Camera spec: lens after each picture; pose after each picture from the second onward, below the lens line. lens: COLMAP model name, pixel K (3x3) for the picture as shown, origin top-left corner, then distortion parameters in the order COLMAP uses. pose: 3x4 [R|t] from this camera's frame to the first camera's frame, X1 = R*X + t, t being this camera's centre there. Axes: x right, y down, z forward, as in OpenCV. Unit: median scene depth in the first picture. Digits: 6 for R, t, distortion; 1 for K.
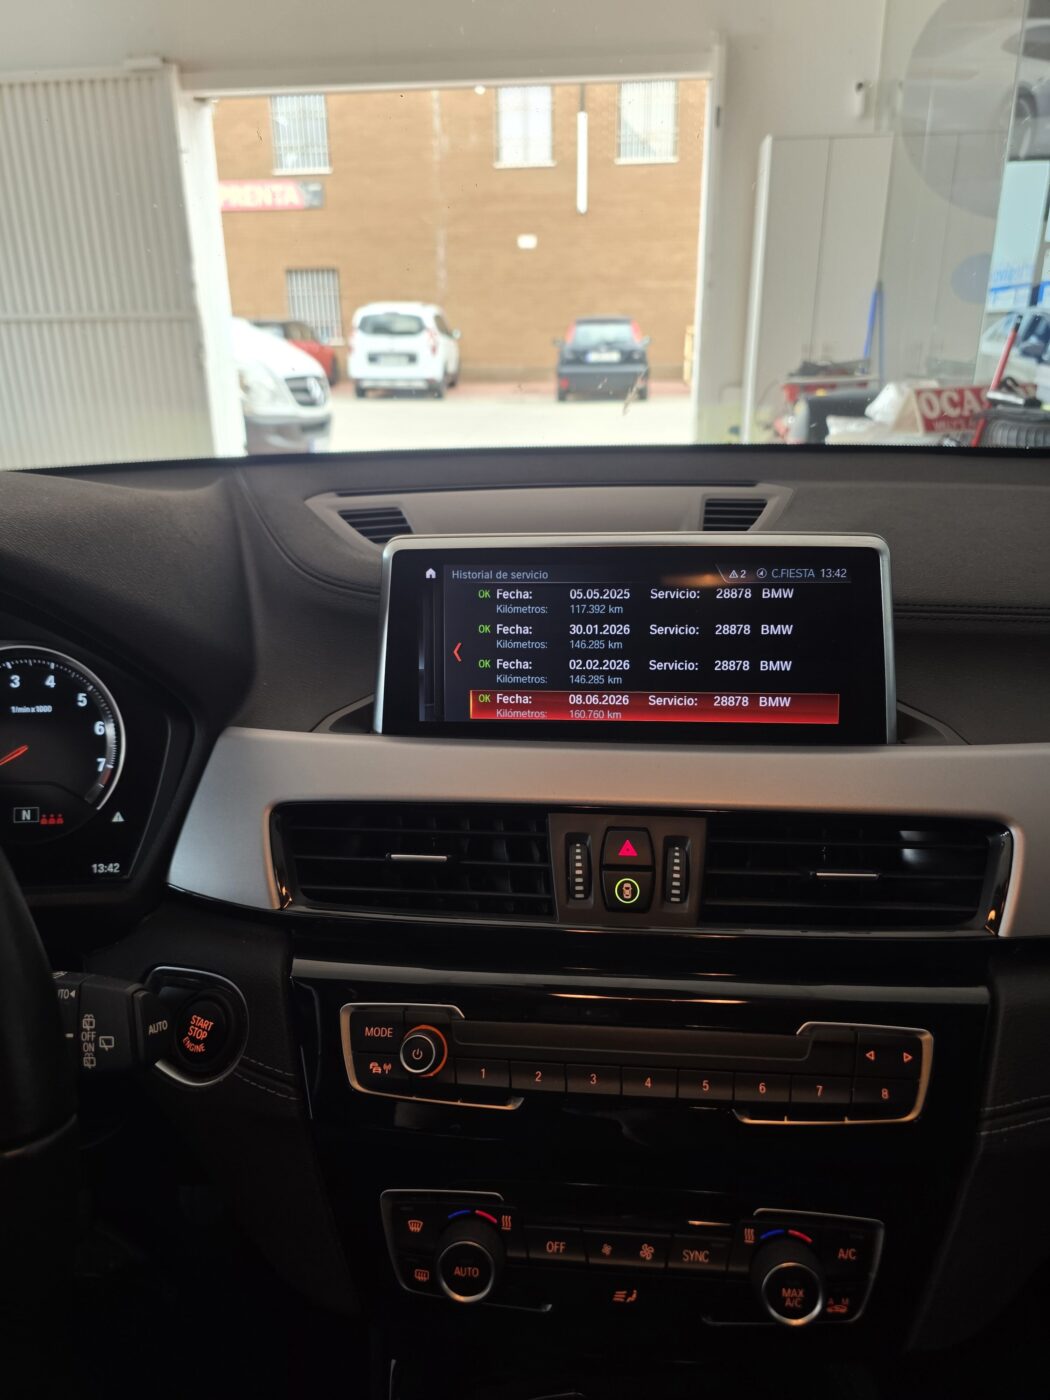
lens RADIAL K [[967.1, 0, 525.0], [0, 967.1, 700.0], [0, 0, 1]] dist [0.008766, 0.002189]
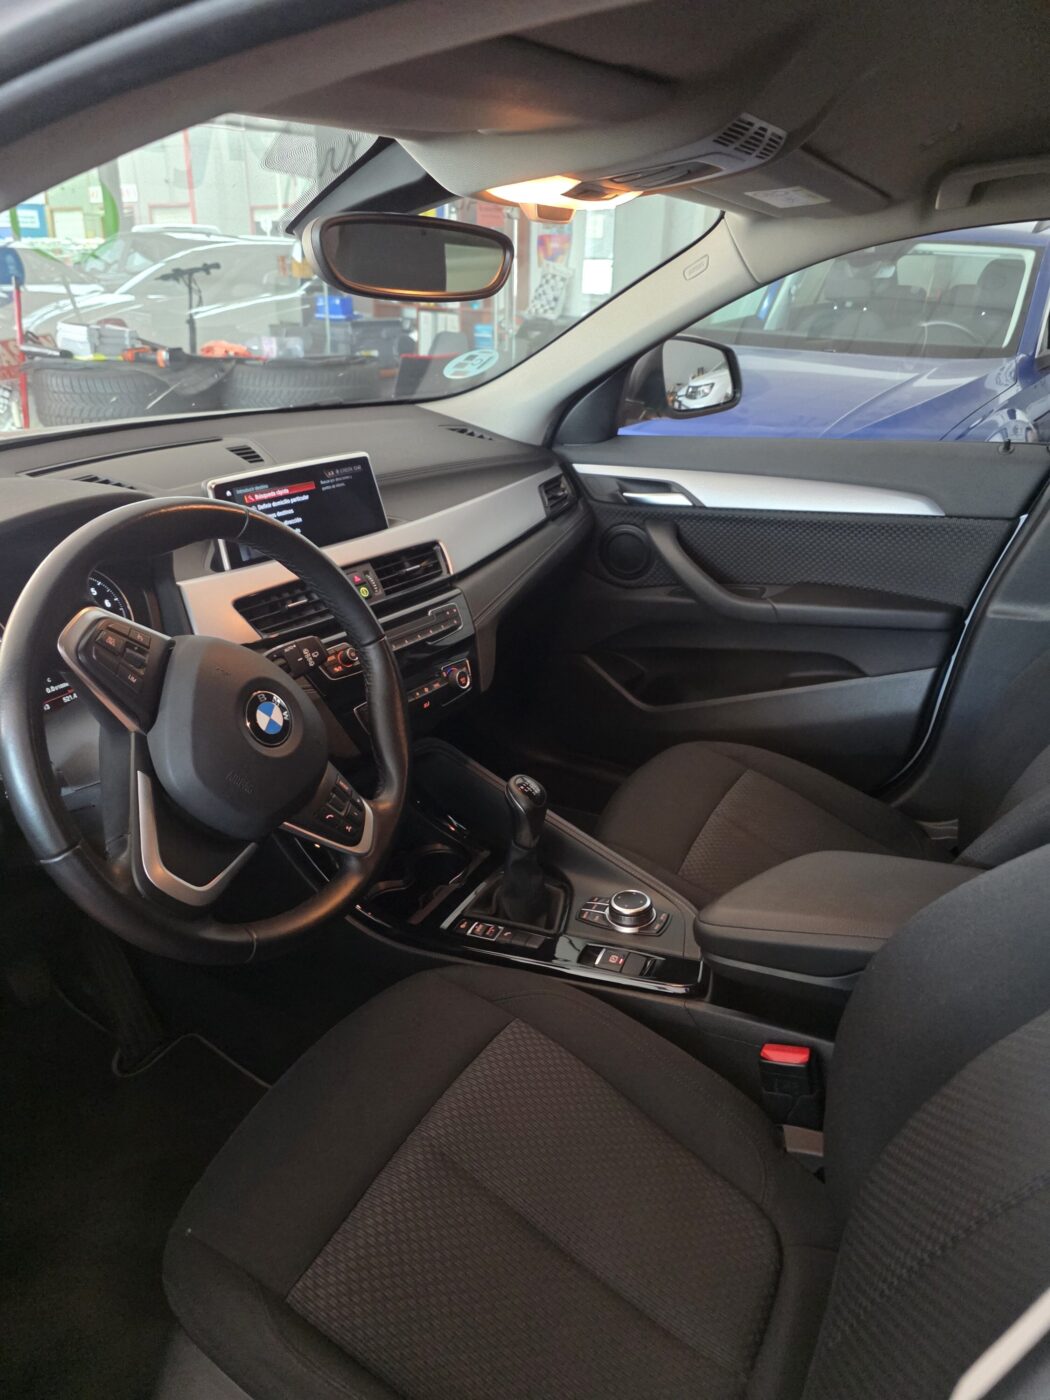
lens RADIAL K [[952.4, 0, 525.0], [0, 952.4, 700.0], [0, 0, 1]] dist [0.091621, -0.076635]
pose [[0.514582, -0.324191, 0.793792, -1.868381], [0.269359, 0.940021, 0.209297, 0.040488], [-0.814034, 0.106115, 0.571042, -0.867066]]
